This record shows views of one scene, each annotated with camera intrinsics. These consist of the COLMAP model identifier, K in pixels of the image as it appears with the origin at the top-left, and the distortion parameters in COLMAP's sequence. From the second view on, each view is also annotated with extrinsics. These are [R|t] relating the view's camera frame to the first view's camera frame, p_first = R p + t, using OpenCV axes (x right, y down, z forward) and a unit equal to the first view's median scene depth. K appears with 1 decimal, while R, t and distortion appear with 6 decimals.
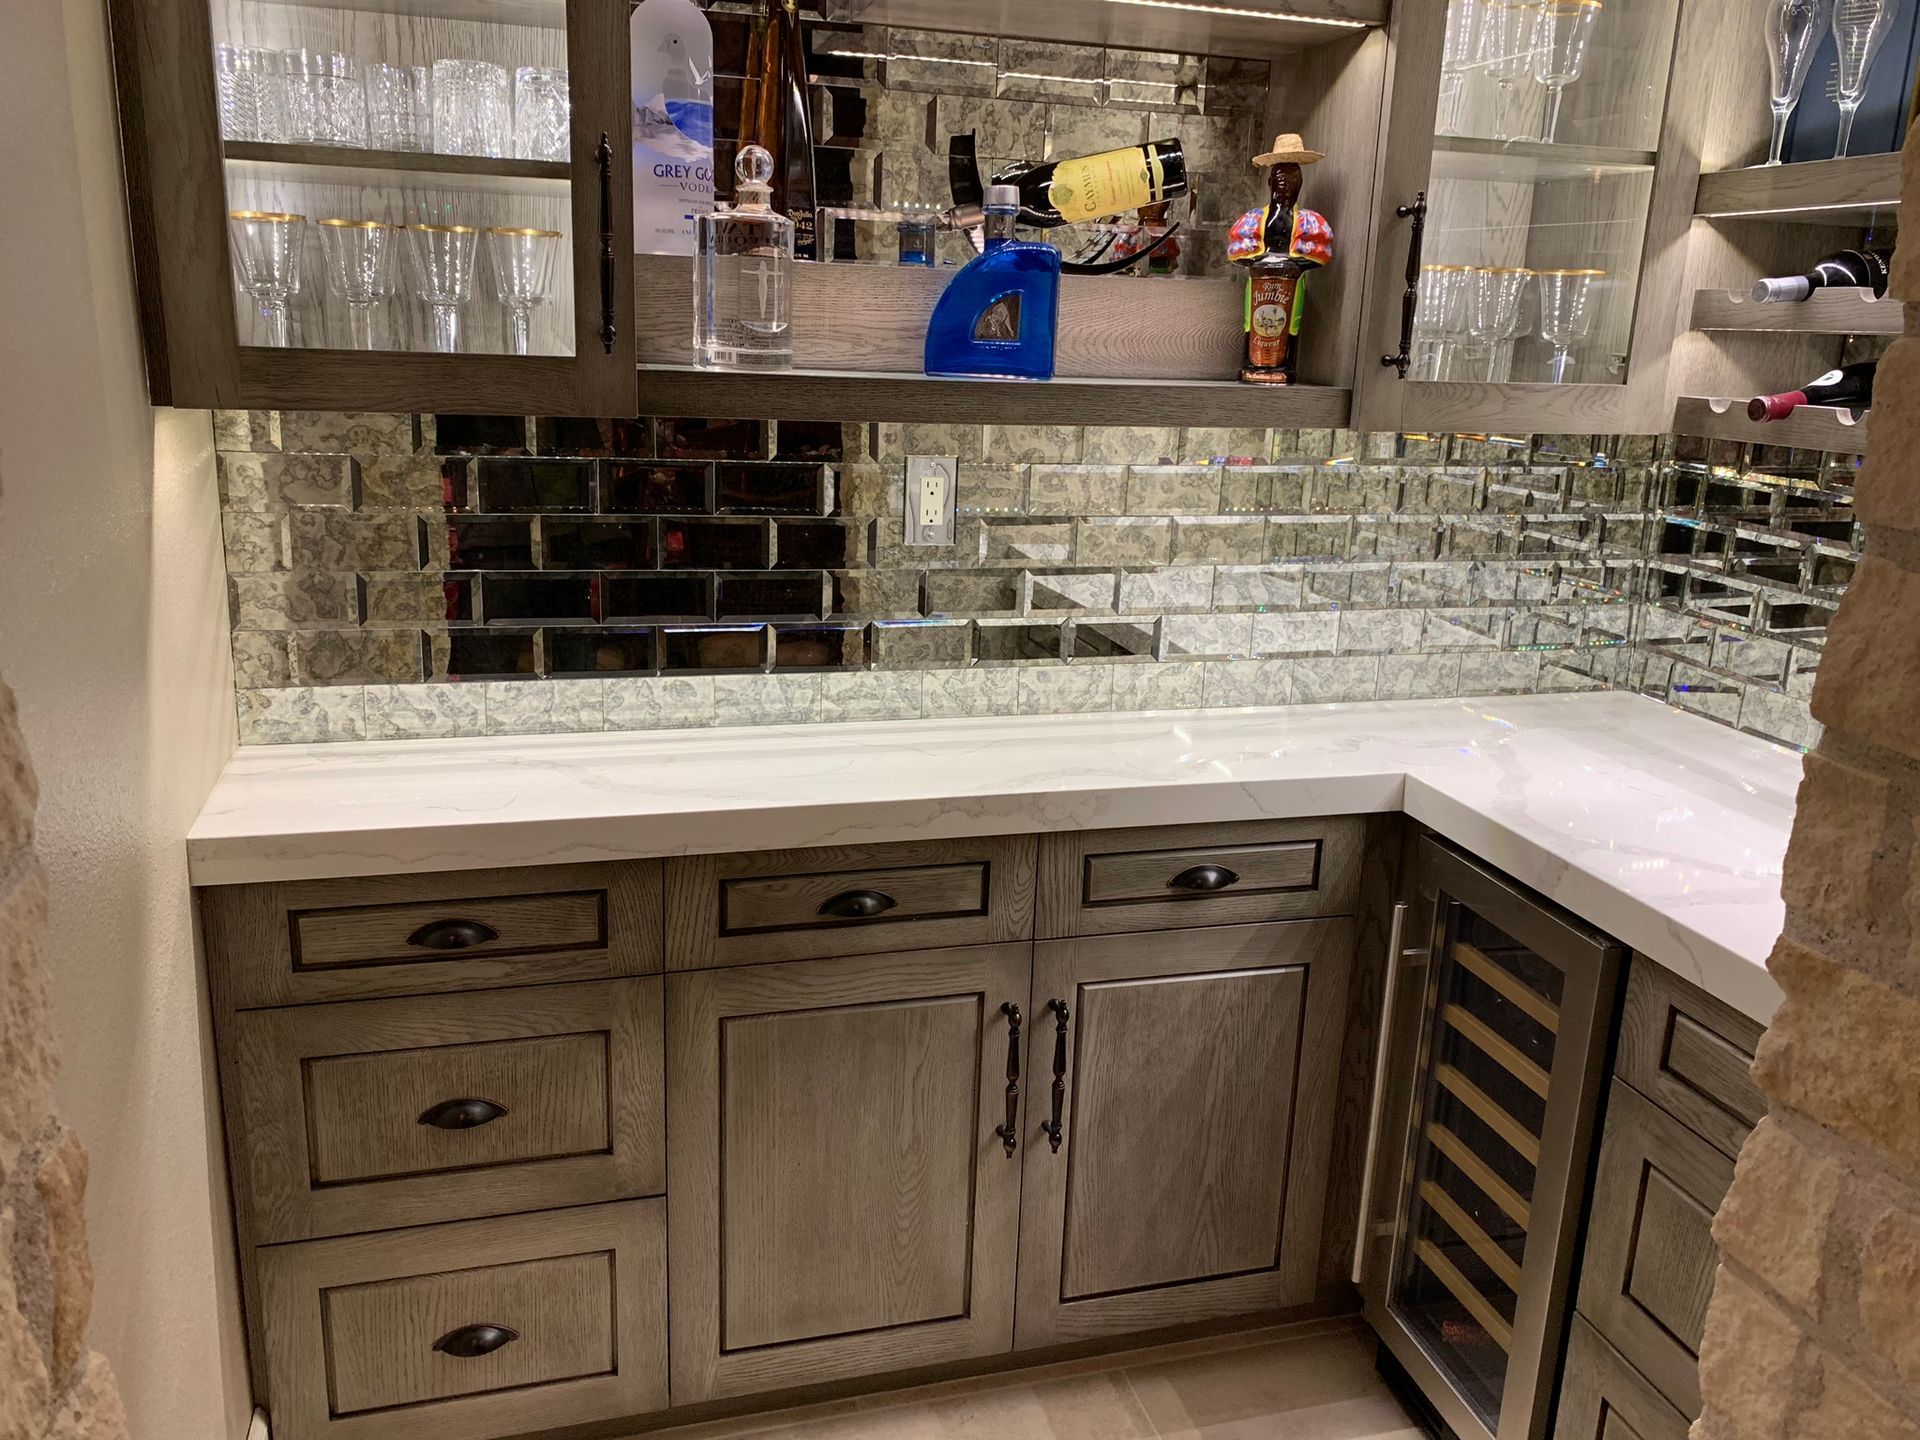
lens RADIAL K [[1483.1, 0, 970.6], [0, 1483.1, 722.6], [0, 0, 1]] dist [0.031414, -0.039497]
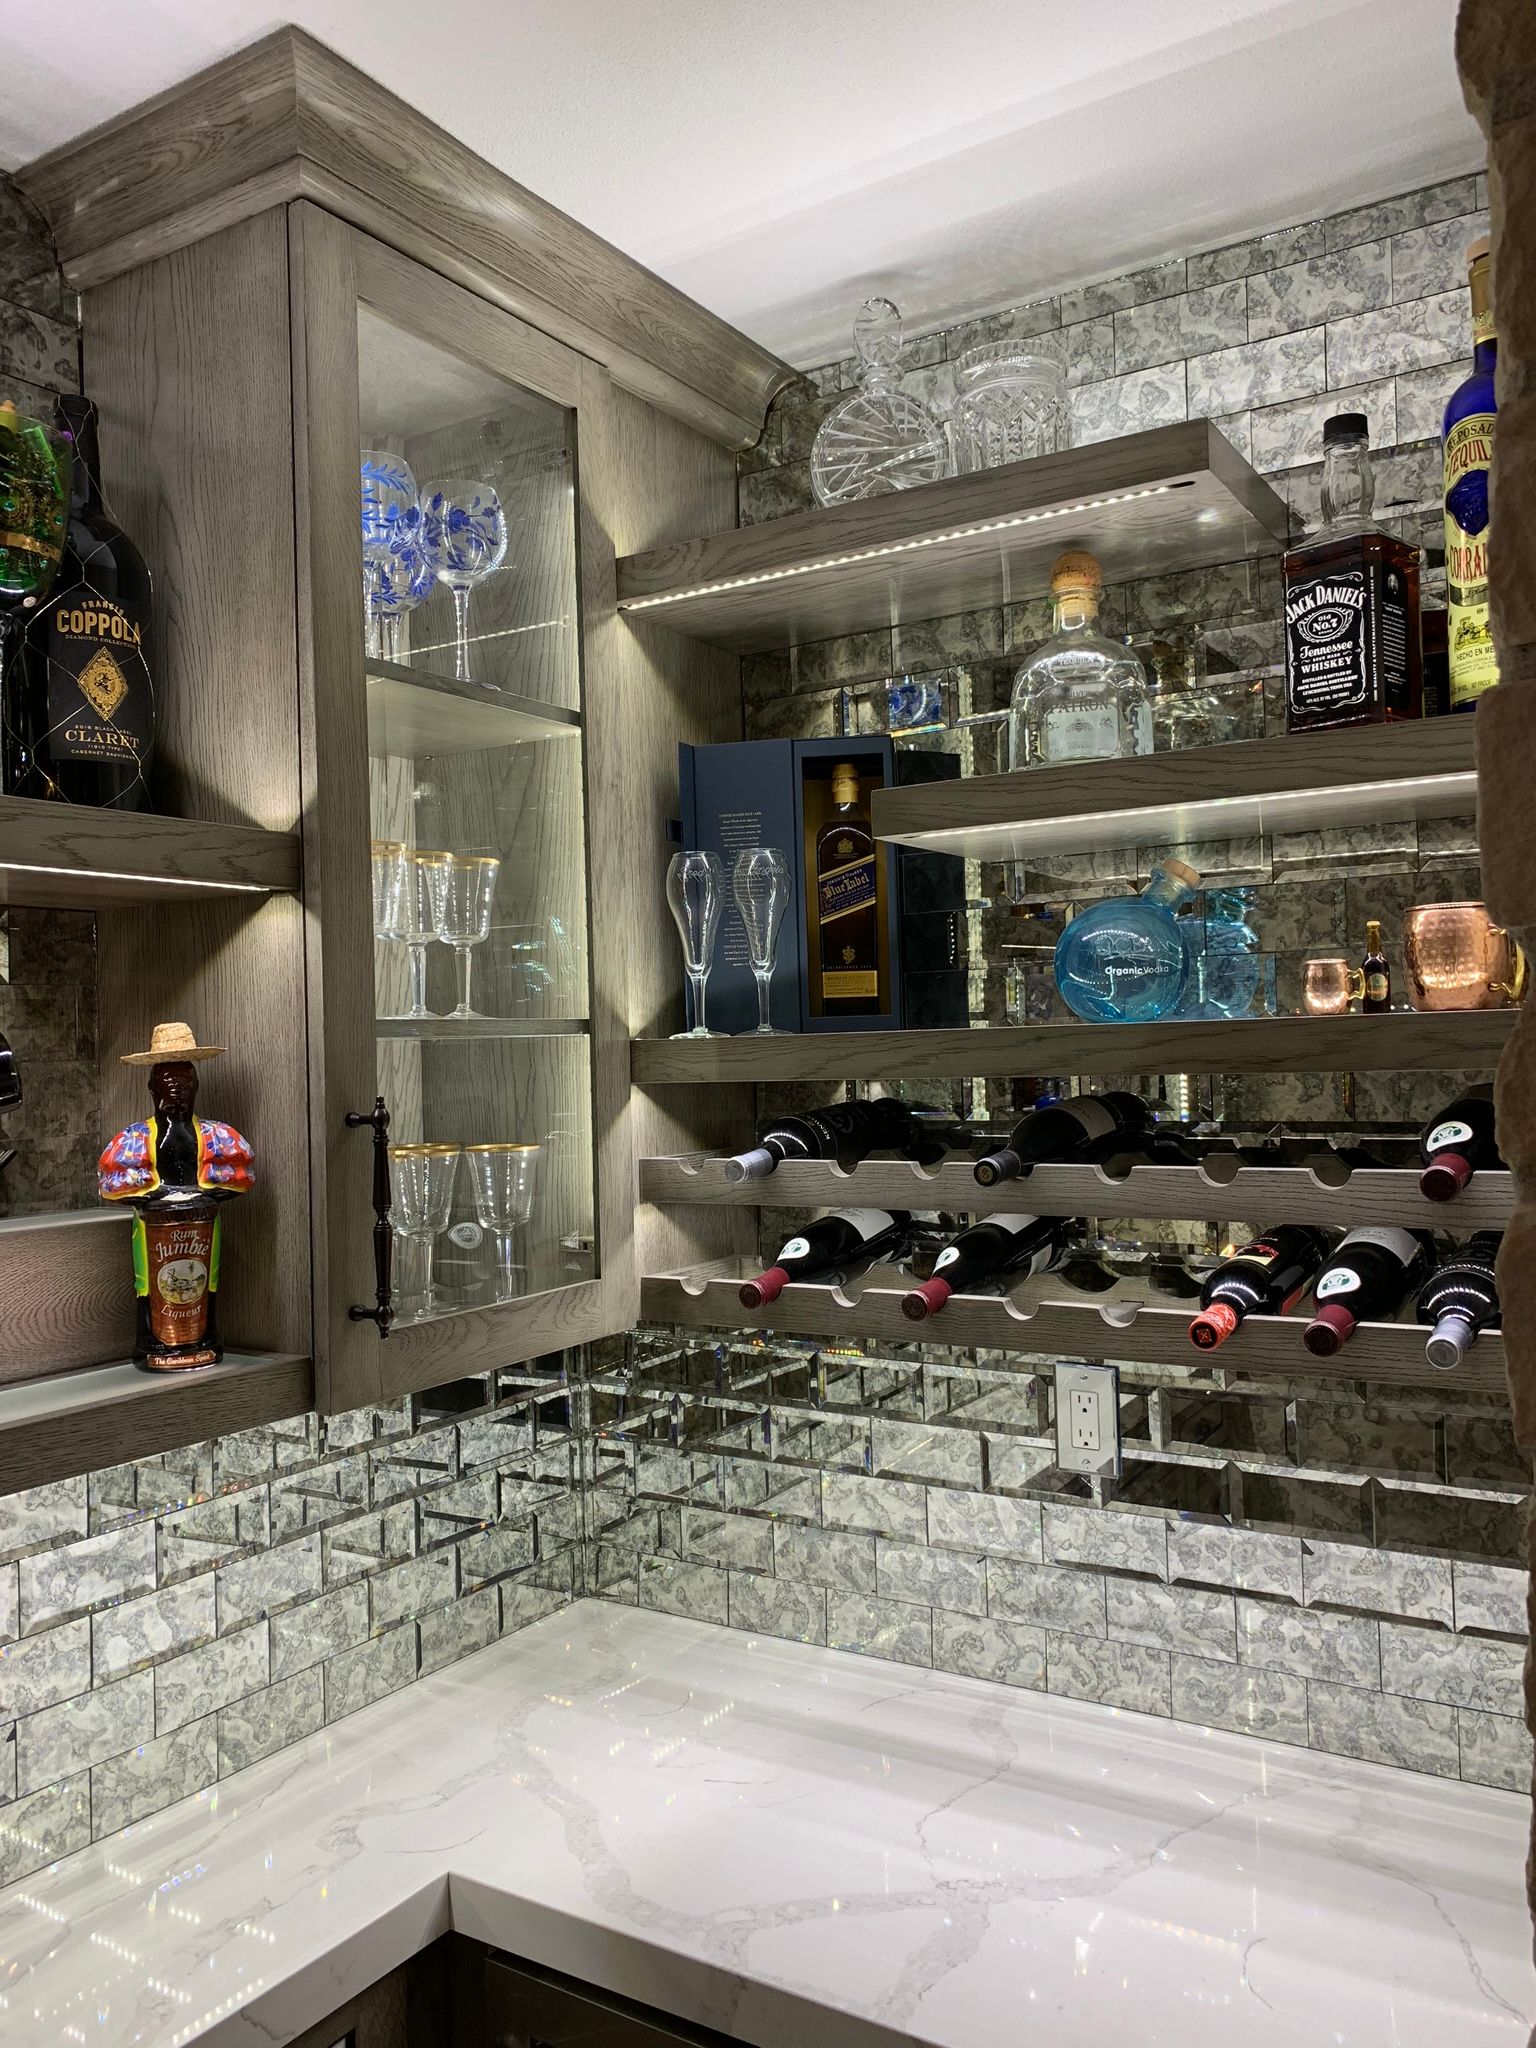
lens RADIAL K [[1581.9, 0, 768.0], [0, 1581.9, 1024.0], [0, 0, 1]] dist [0.031414, -0.039497]
pose [[0.748245, -0.045931, 0.661831, -0.076301], [0.224986, 0.956051, -0.188012, -0.182540], [-0.624109, 0.289582, 0.725693, 0.260920]]
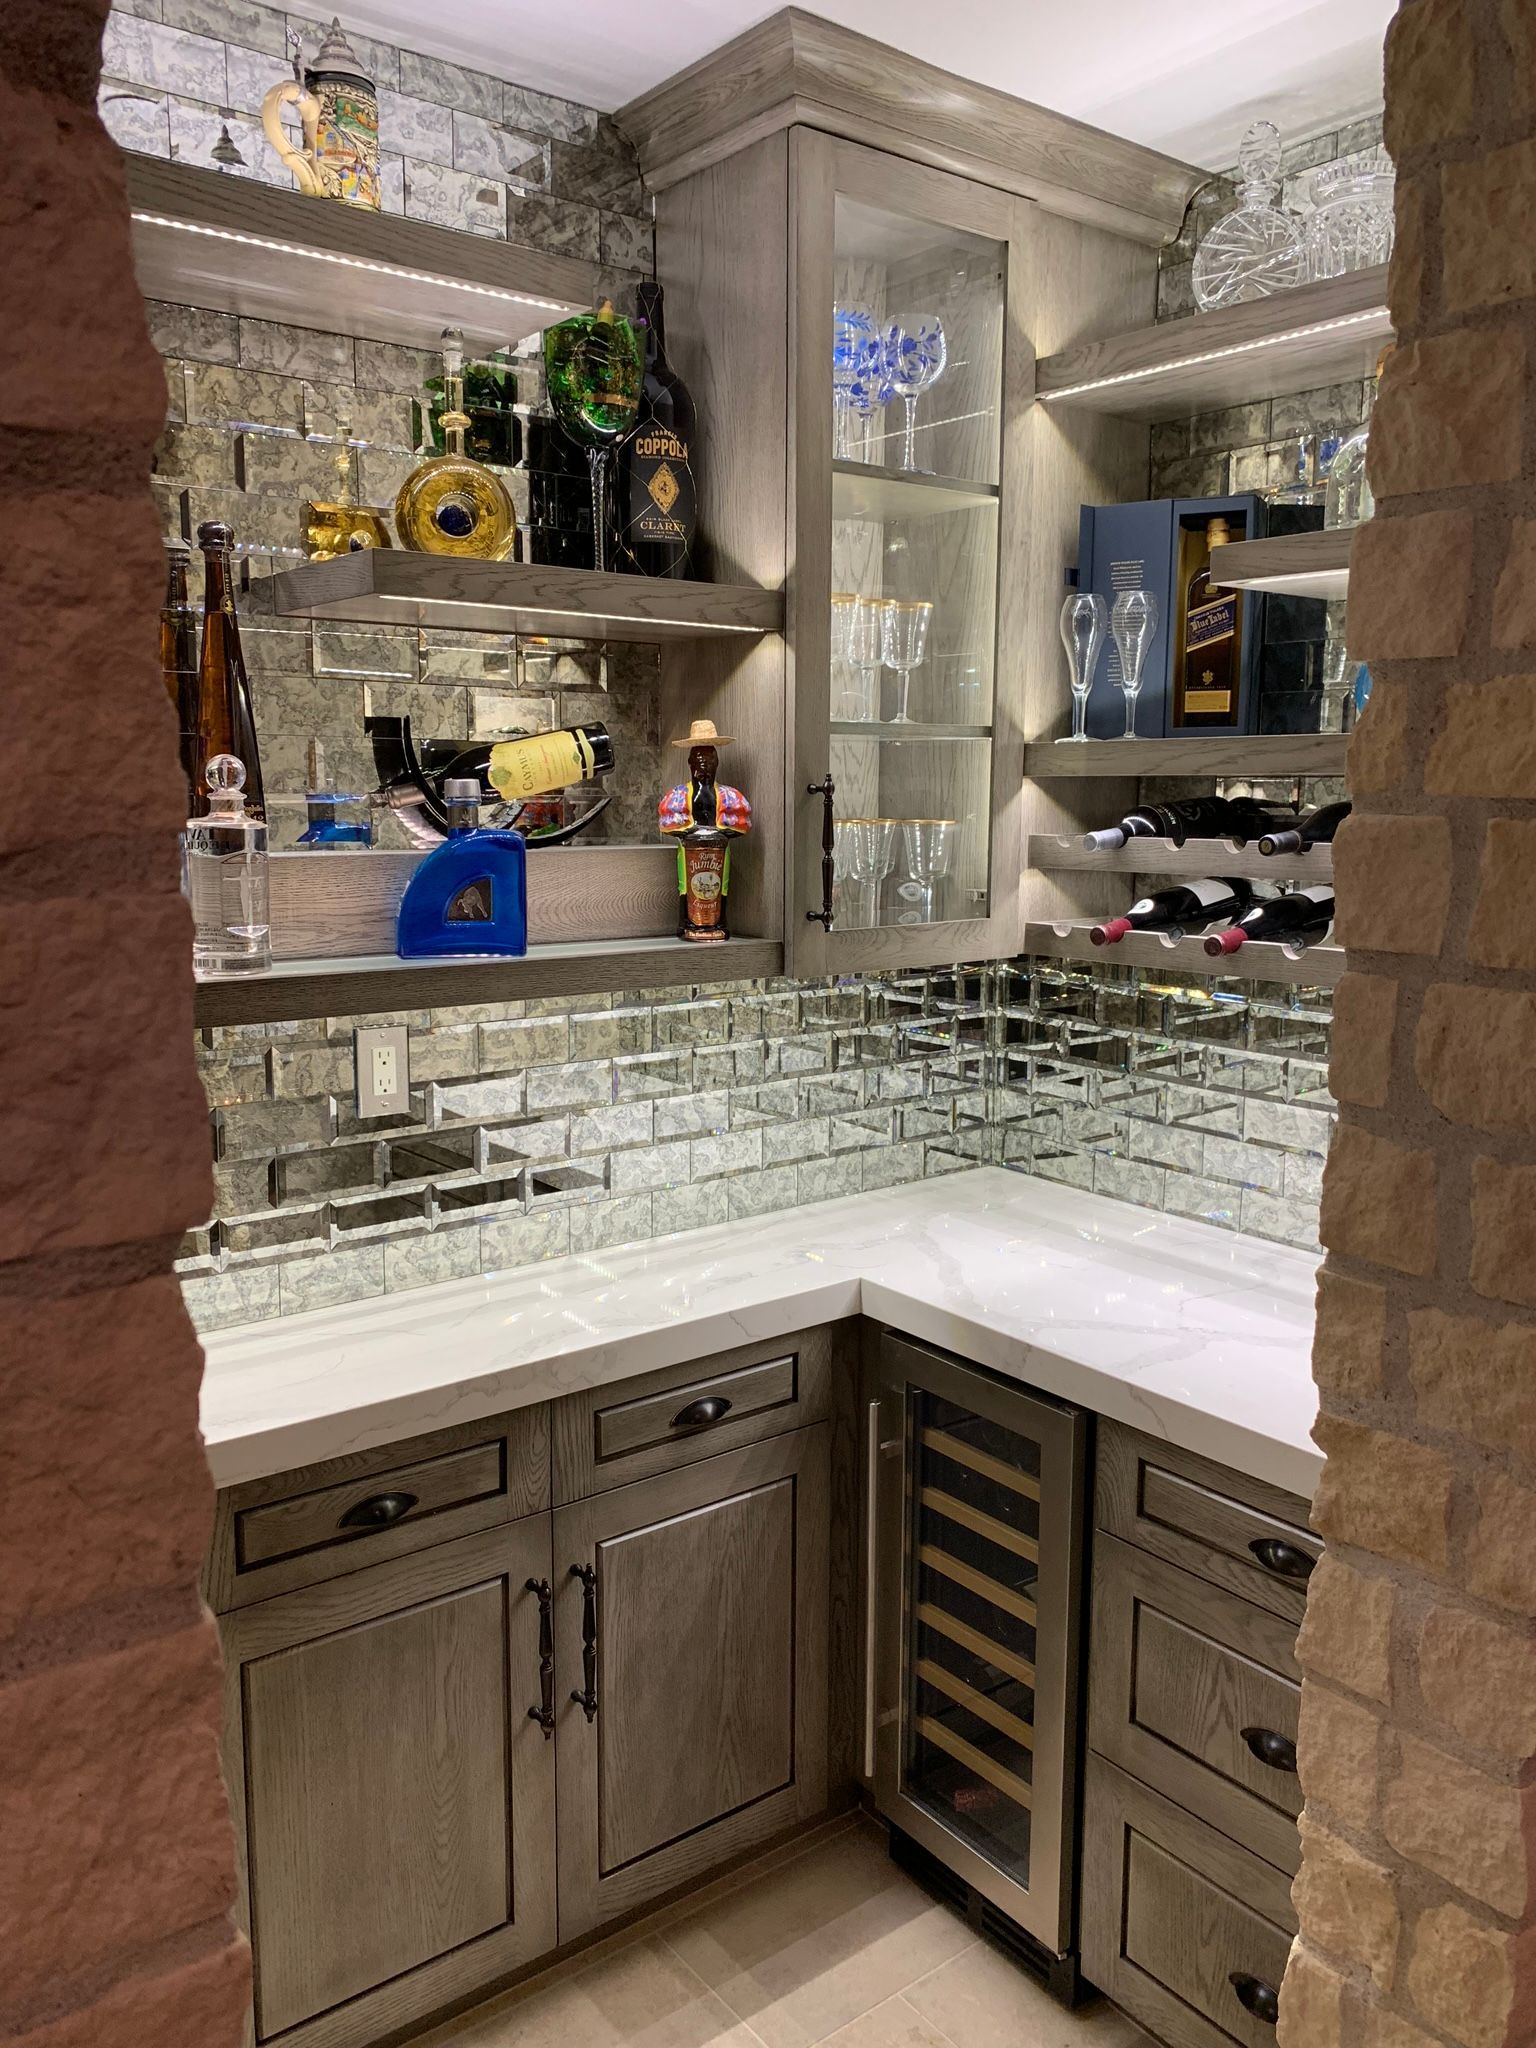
lens RADIAL K [[1574.2, 0, 785.8], [0, 1574.2, 1022.8], [0, 0, 1]] dist [0.130722, -0.266934]
pose [[0.924604, -0.088334, 0.370546, -0.181666], [0.127411, 0.988430, -0.082290, -0.066315], [-0.358990, 0.123297, 0.925162, -0.081564]]
